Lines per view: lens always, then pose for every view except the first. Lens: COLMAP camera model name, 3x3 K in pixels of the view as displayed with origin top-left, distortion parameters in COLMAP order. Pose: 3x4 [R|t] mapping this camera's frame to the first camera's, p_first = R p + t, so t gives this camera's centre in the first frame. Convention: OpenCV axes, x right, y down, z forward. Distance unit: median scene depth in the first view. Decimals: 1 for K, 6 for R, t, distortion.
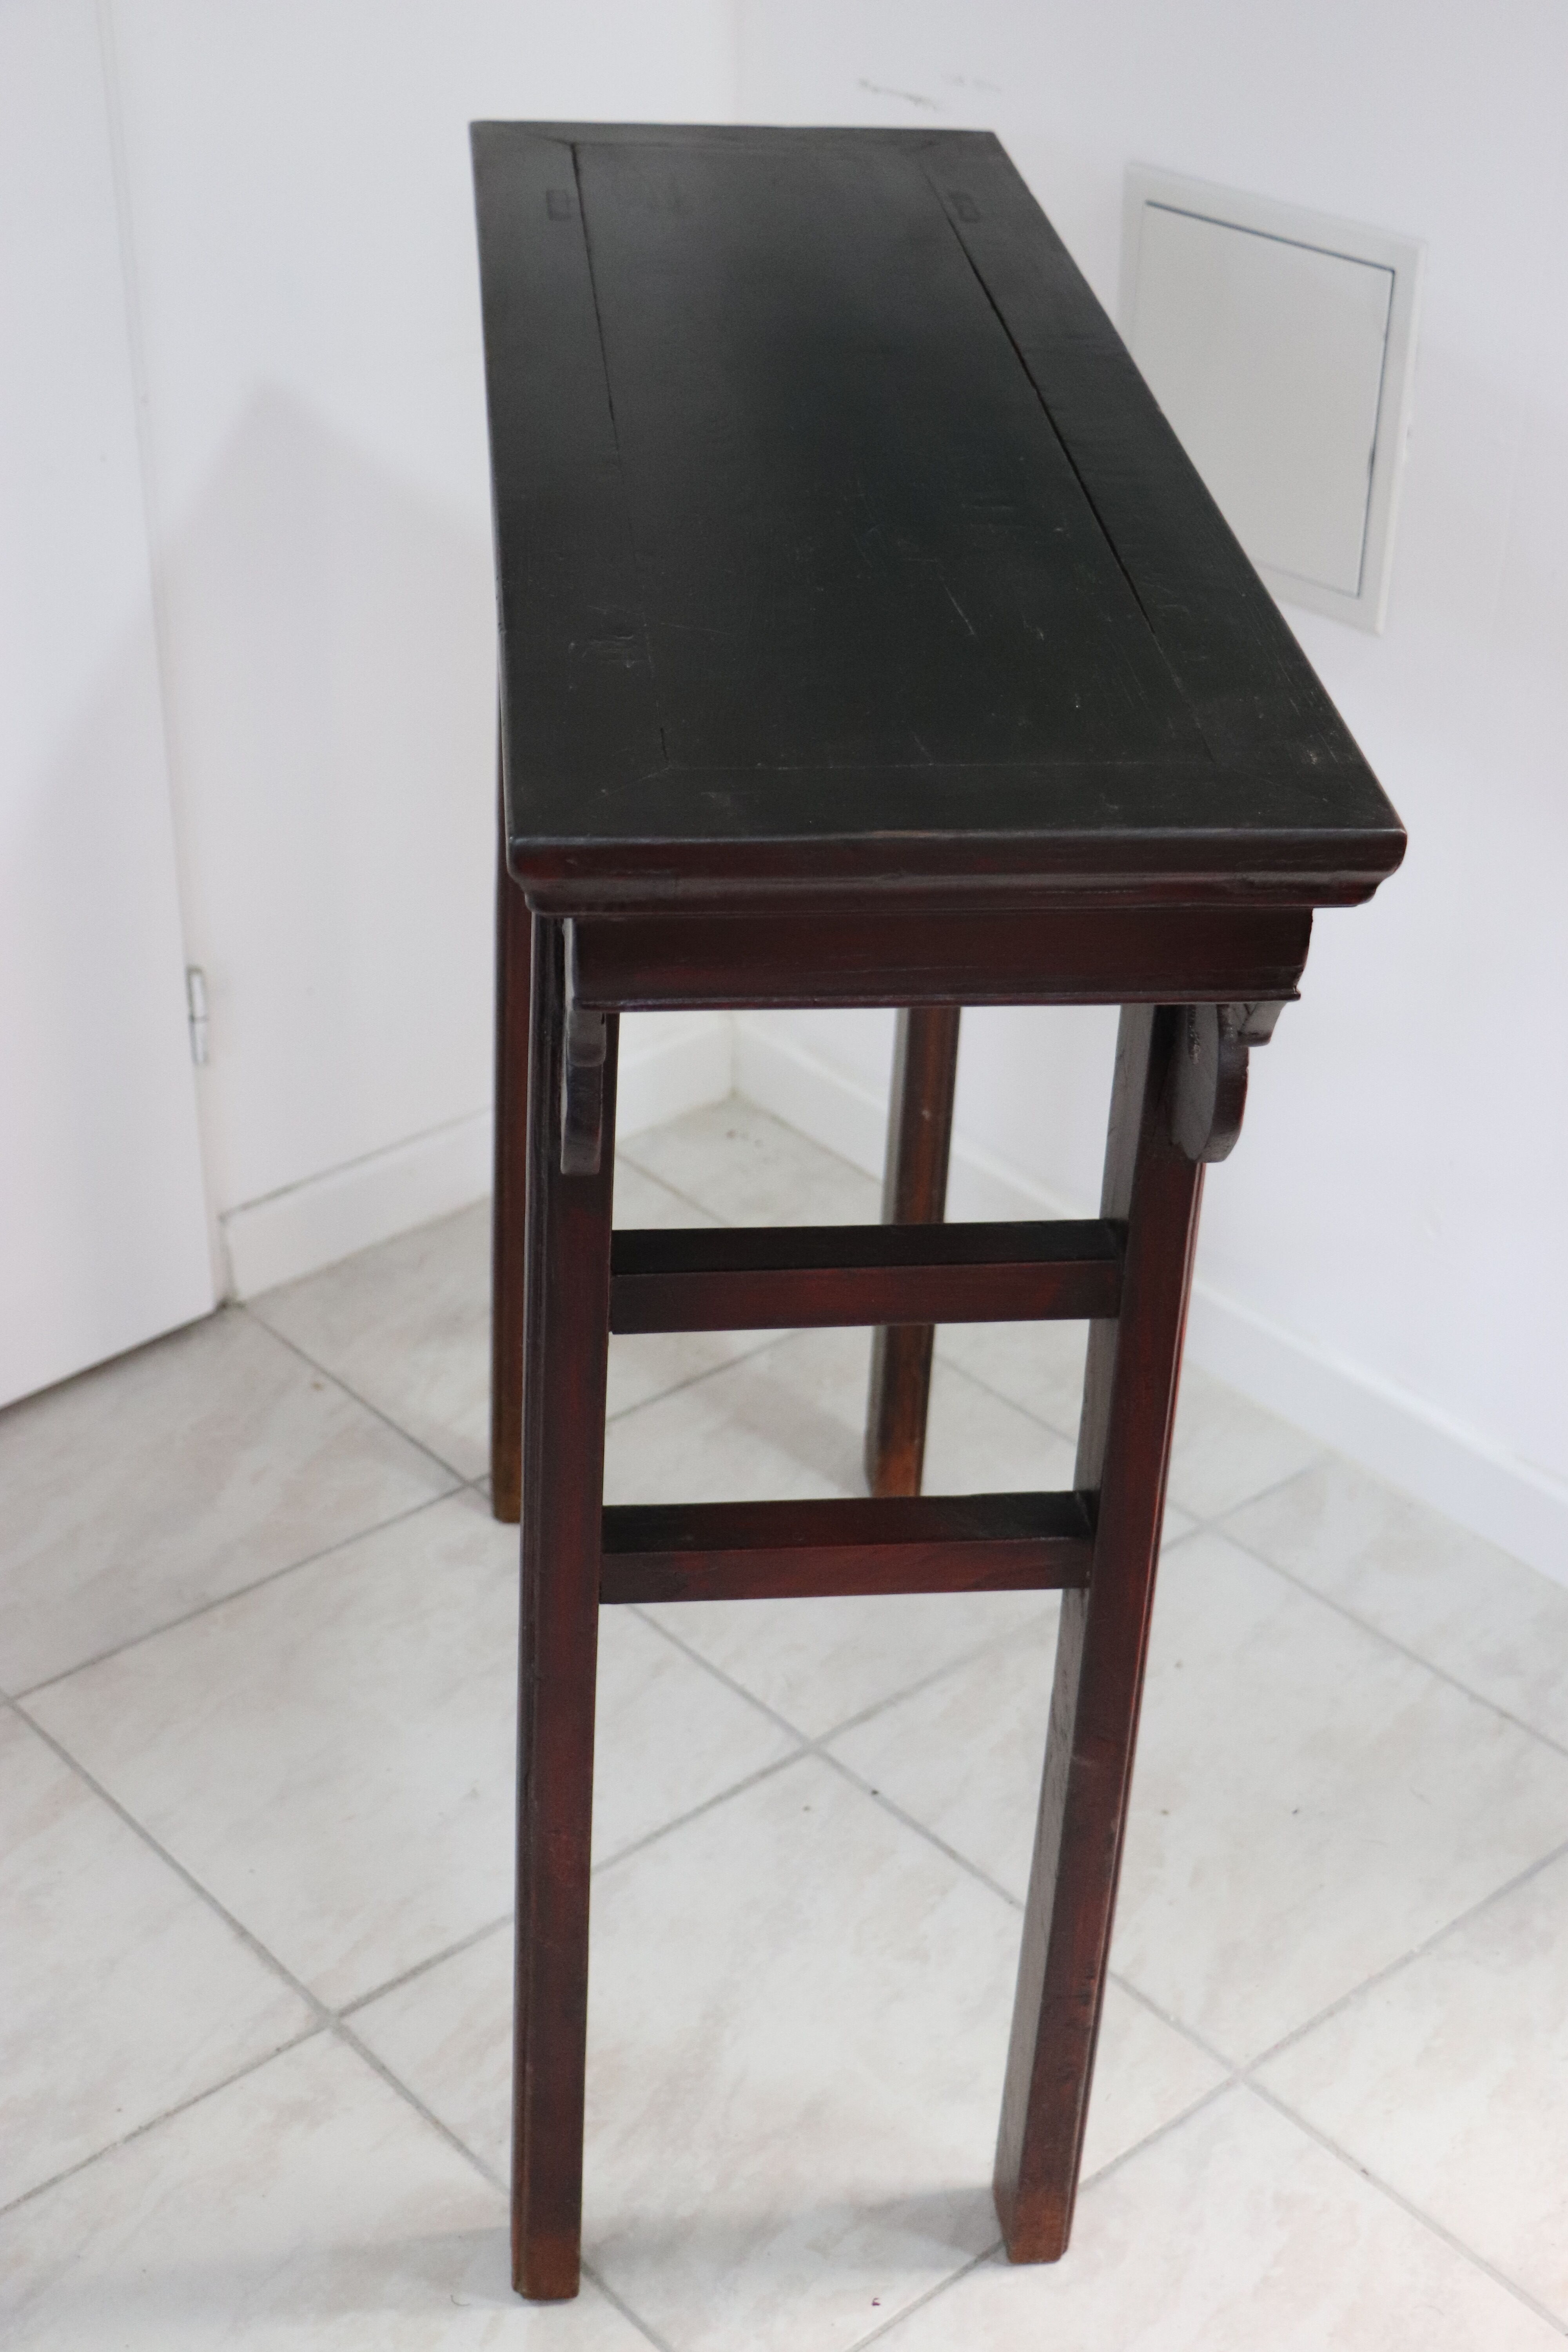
lens RADIAL K [[3348.1, 0, 784.0], [0, 3348.1, 1176.0], [0, 0, 1]] dist [0.026788, 0.172827]
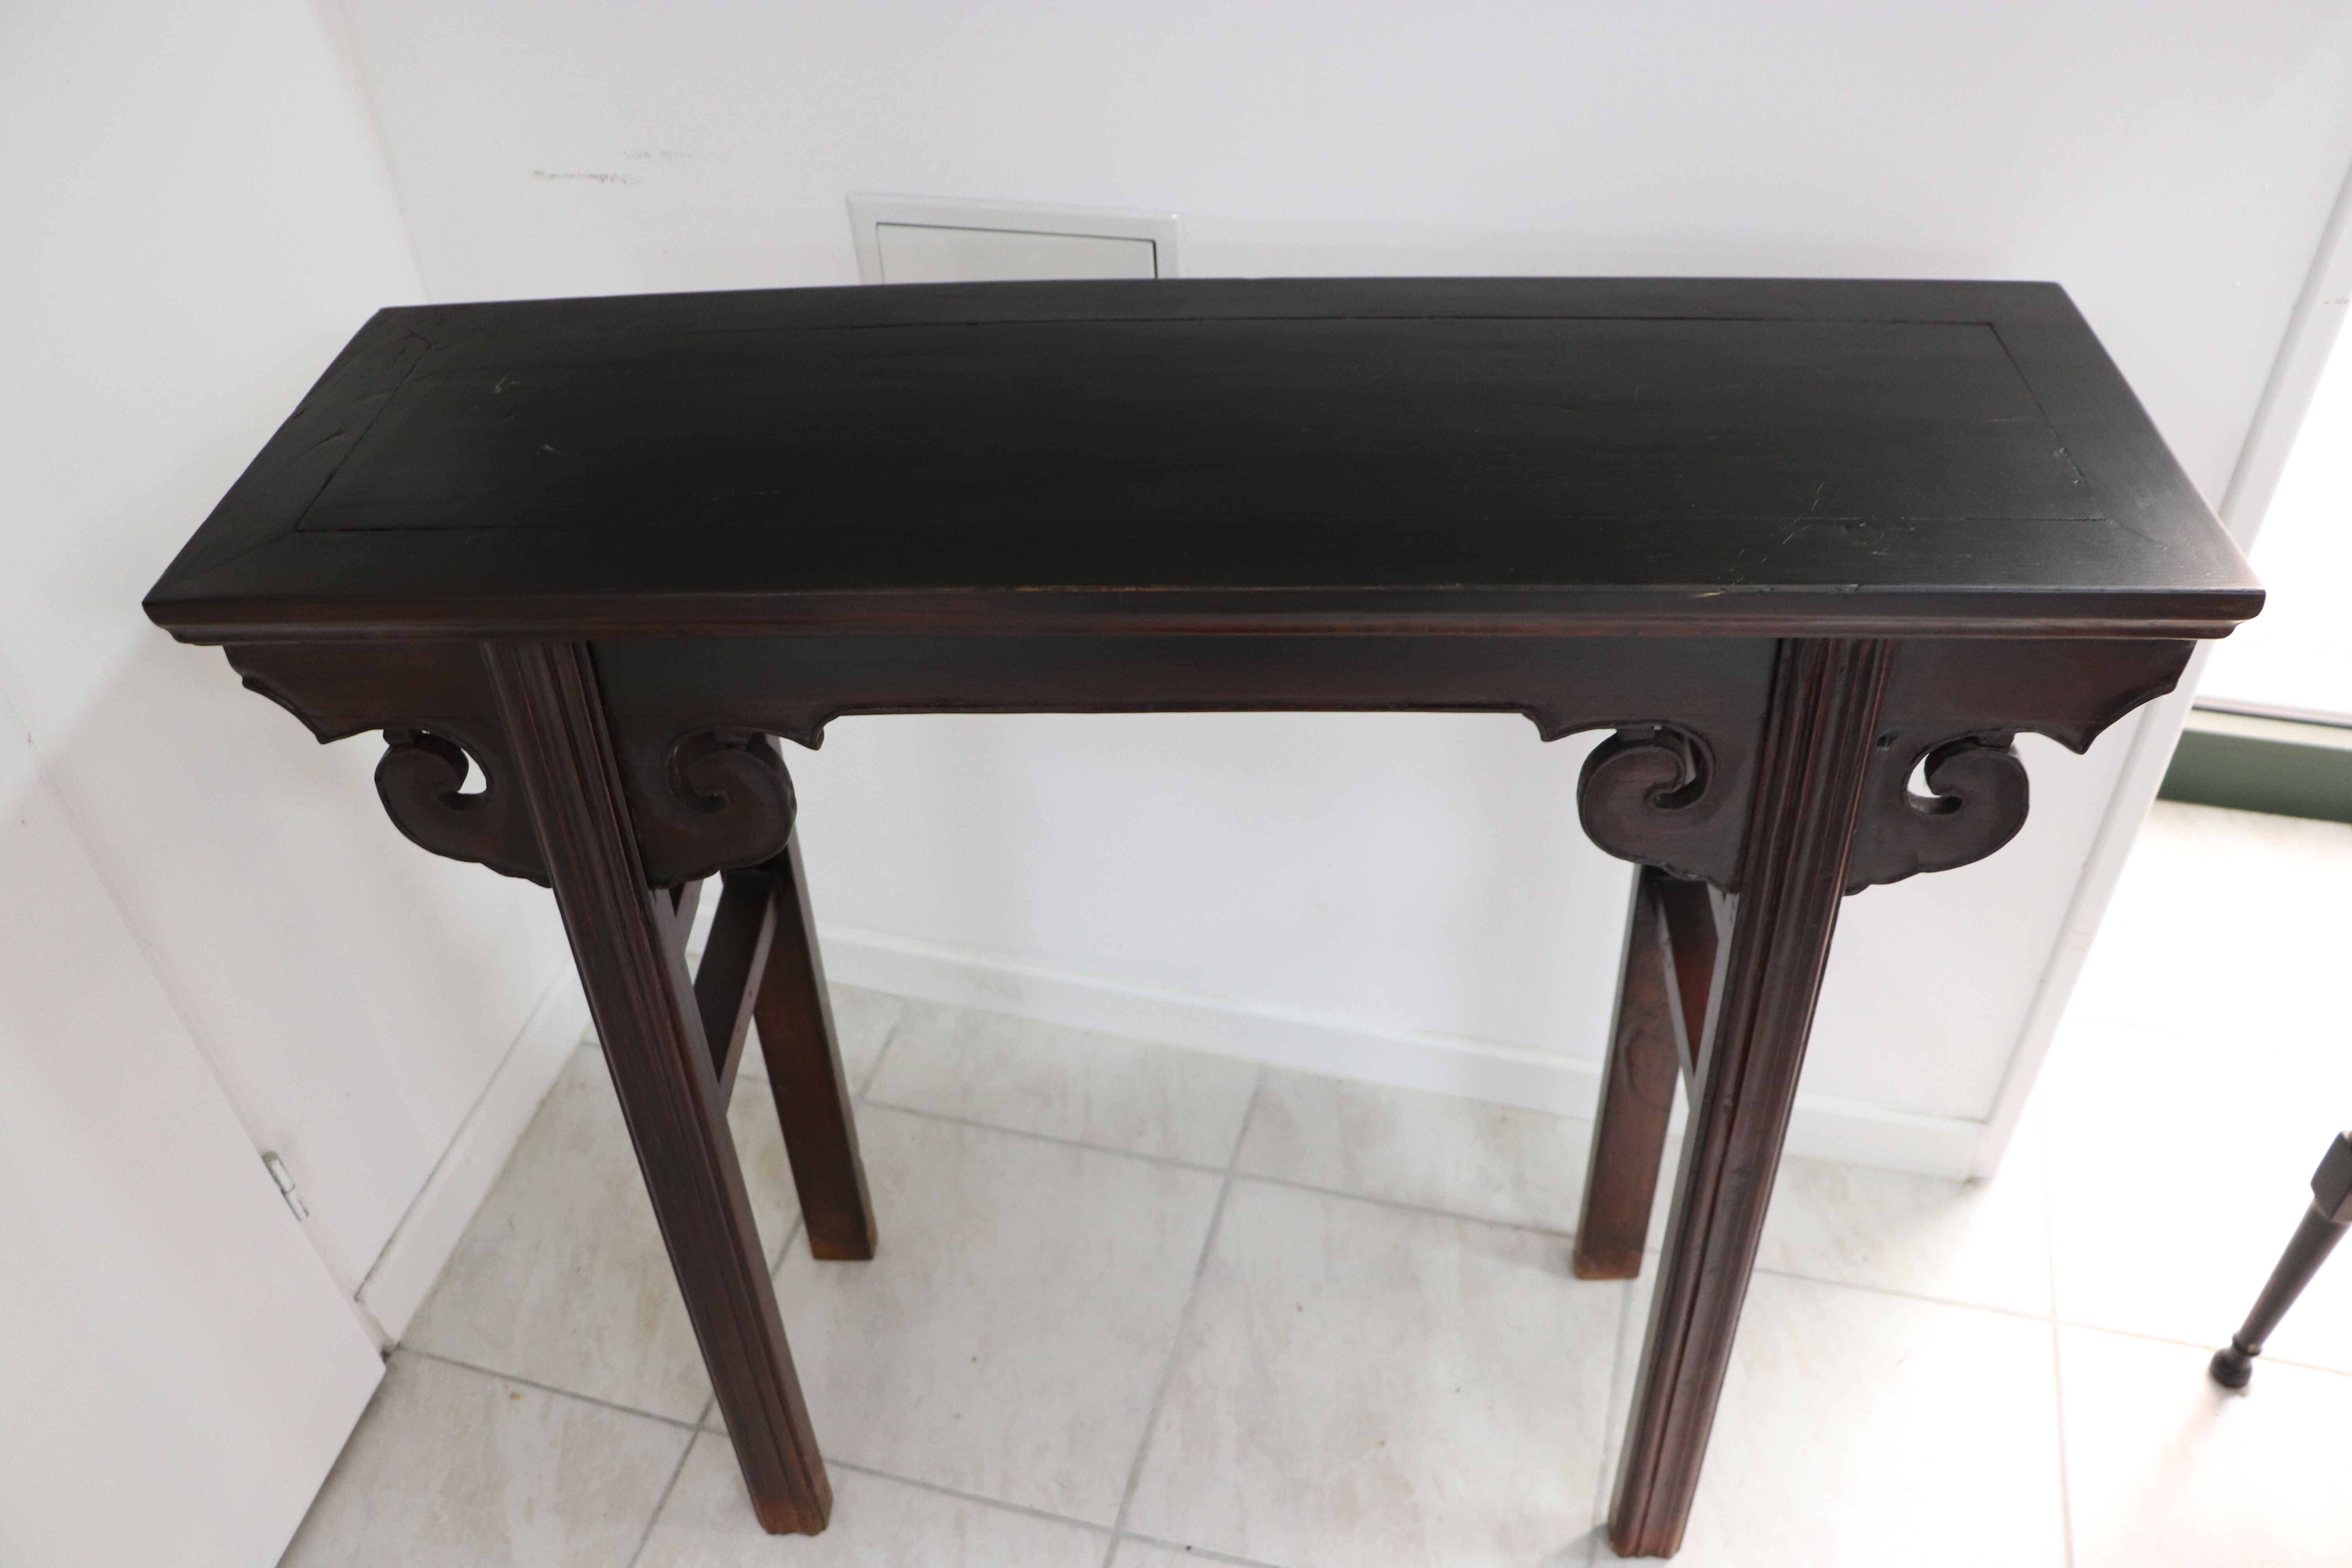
lens RADIAL K [[1925.1, 0, 1176.0], [0, 1925.1, 784.0], [0, 0, 1]] dist [-0.189439, 0.158288]
pose [[0.828060, -0.405505, 0.387146, -0.125716], [0.331678, 0.911065, 0.244847, -0.237712], [-0.452002, -0.074340, 0.888914, 0.380067]]
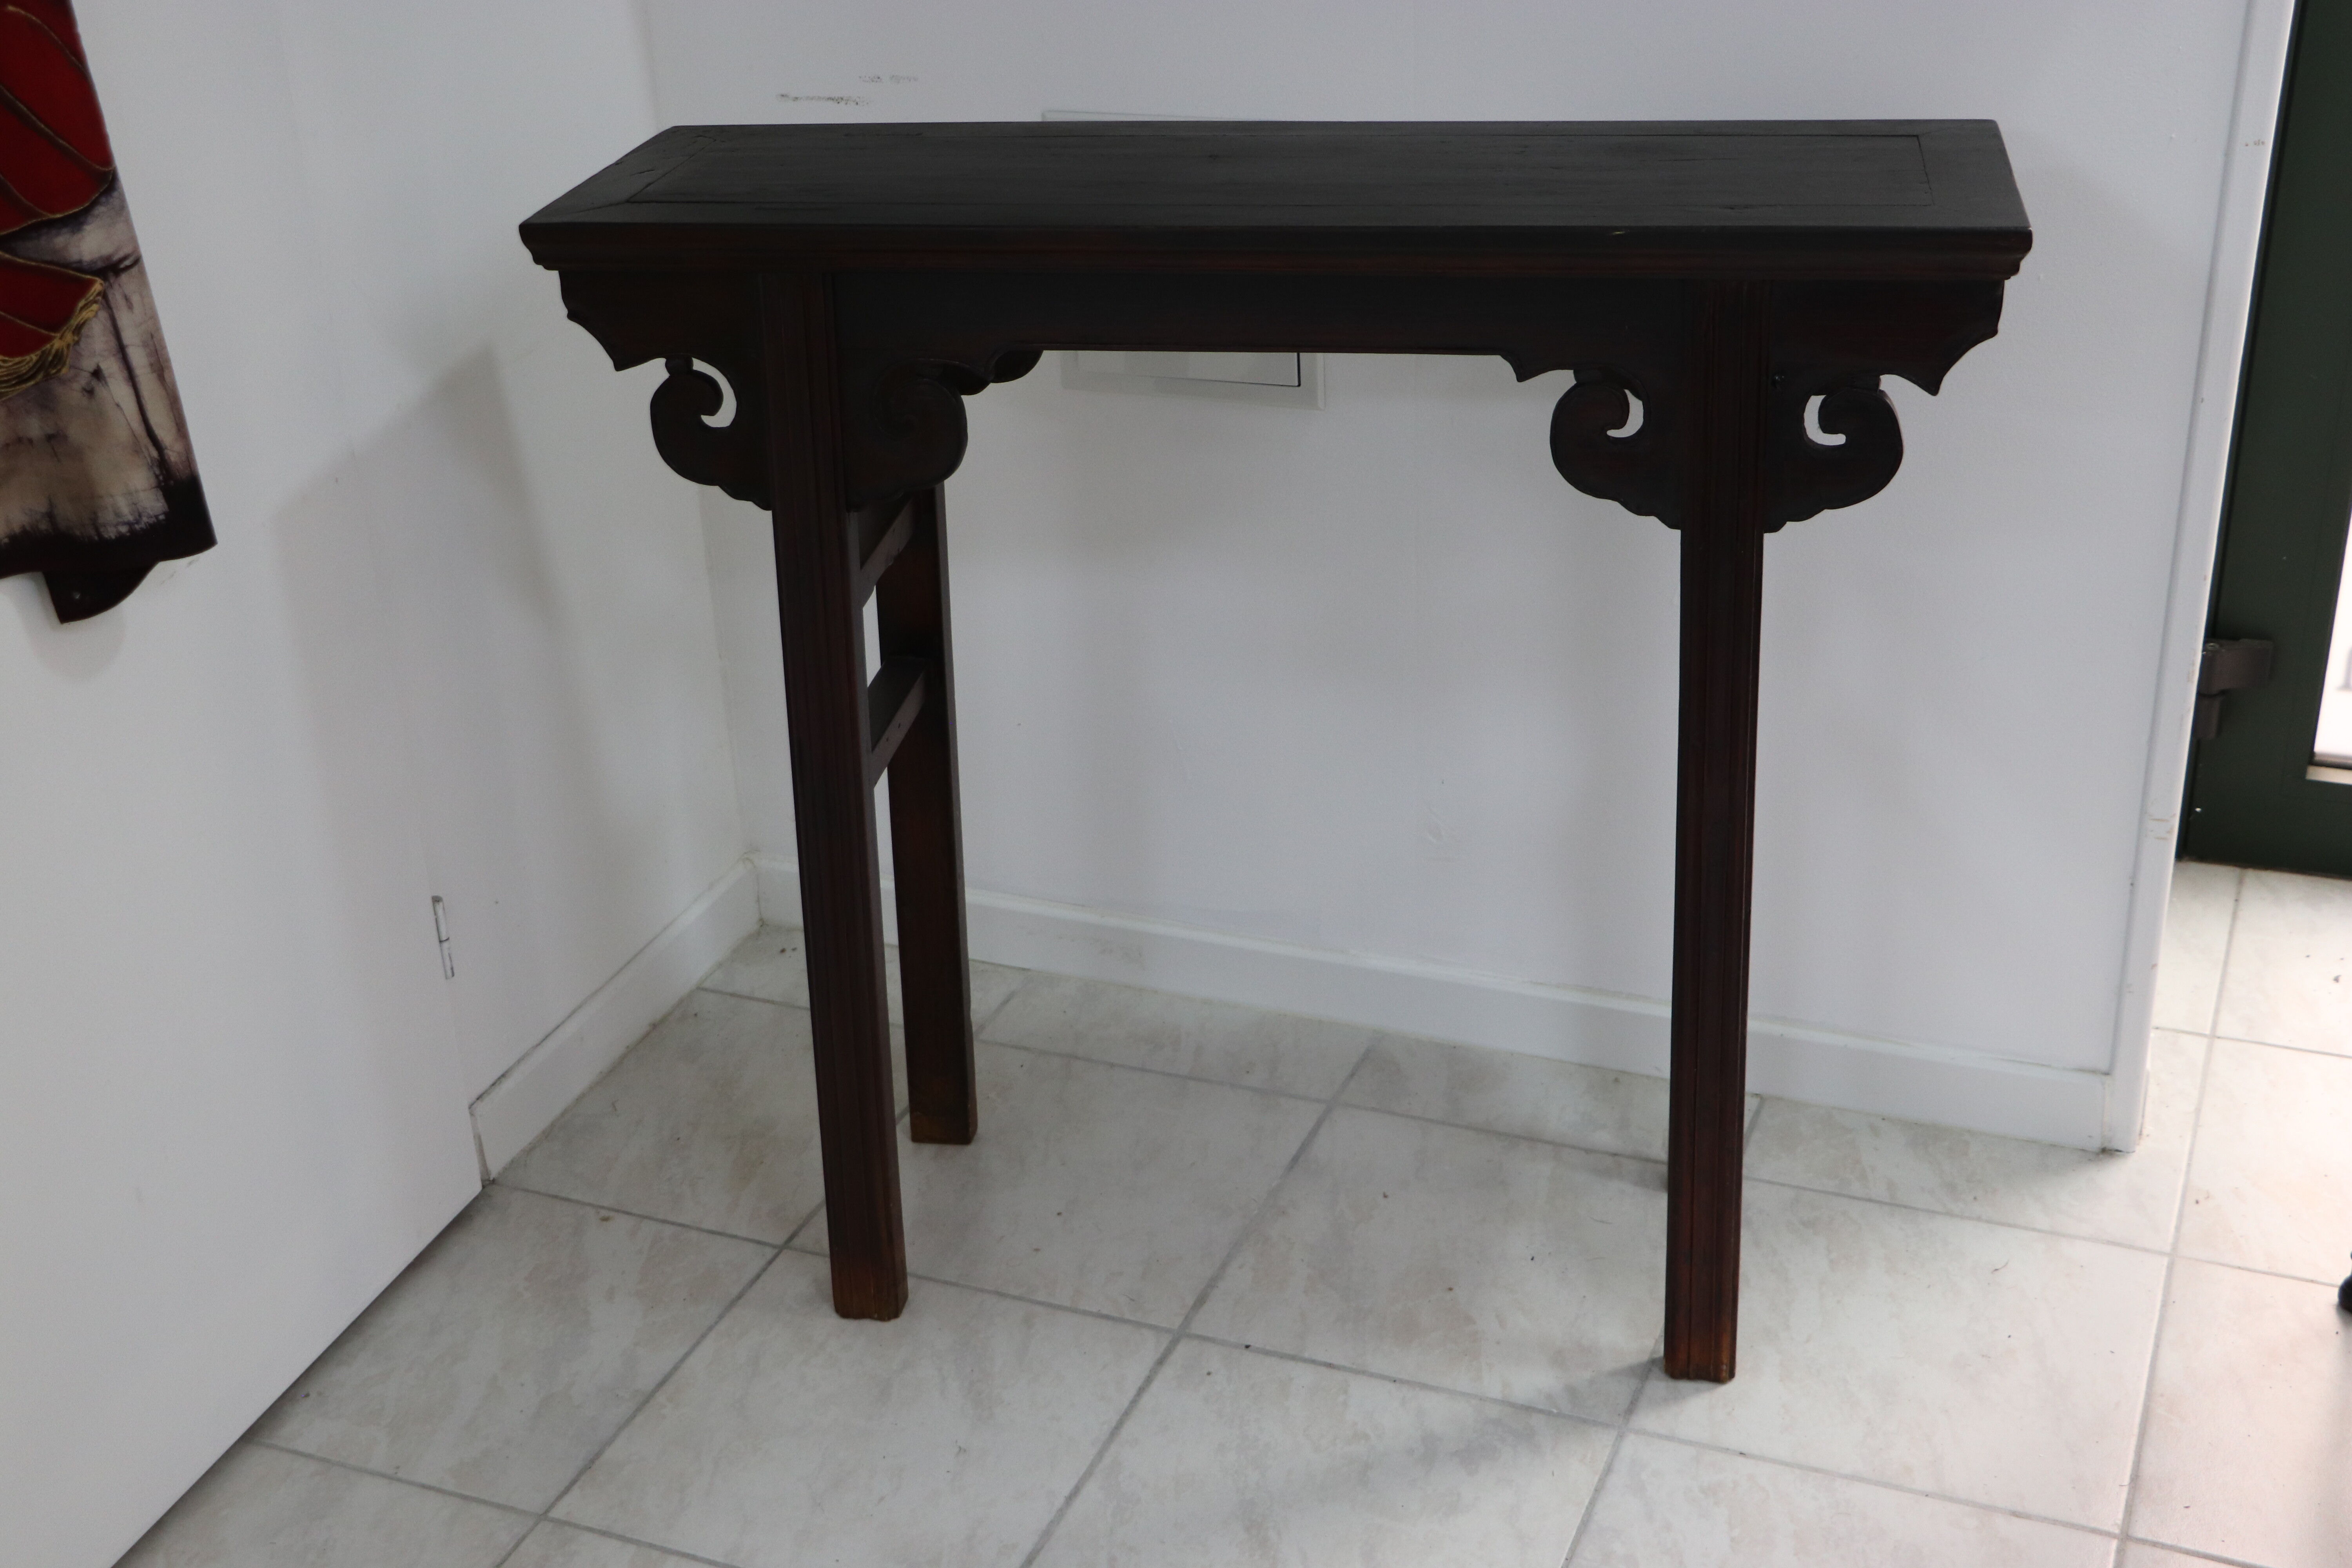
lens RADIAL K [[2886.9, 0, 1176.0], [0, 2886.9, 784.0], [0, 0, 1]] dist [-0.018523, 0.079916]
pose [[0.891705, -0.243212, 0.381721, -0.347666], [0.277857, 0.959891, -0.037489, 0.010771], [-0.357293, 0.139493, 0.923517, -0.036637]]
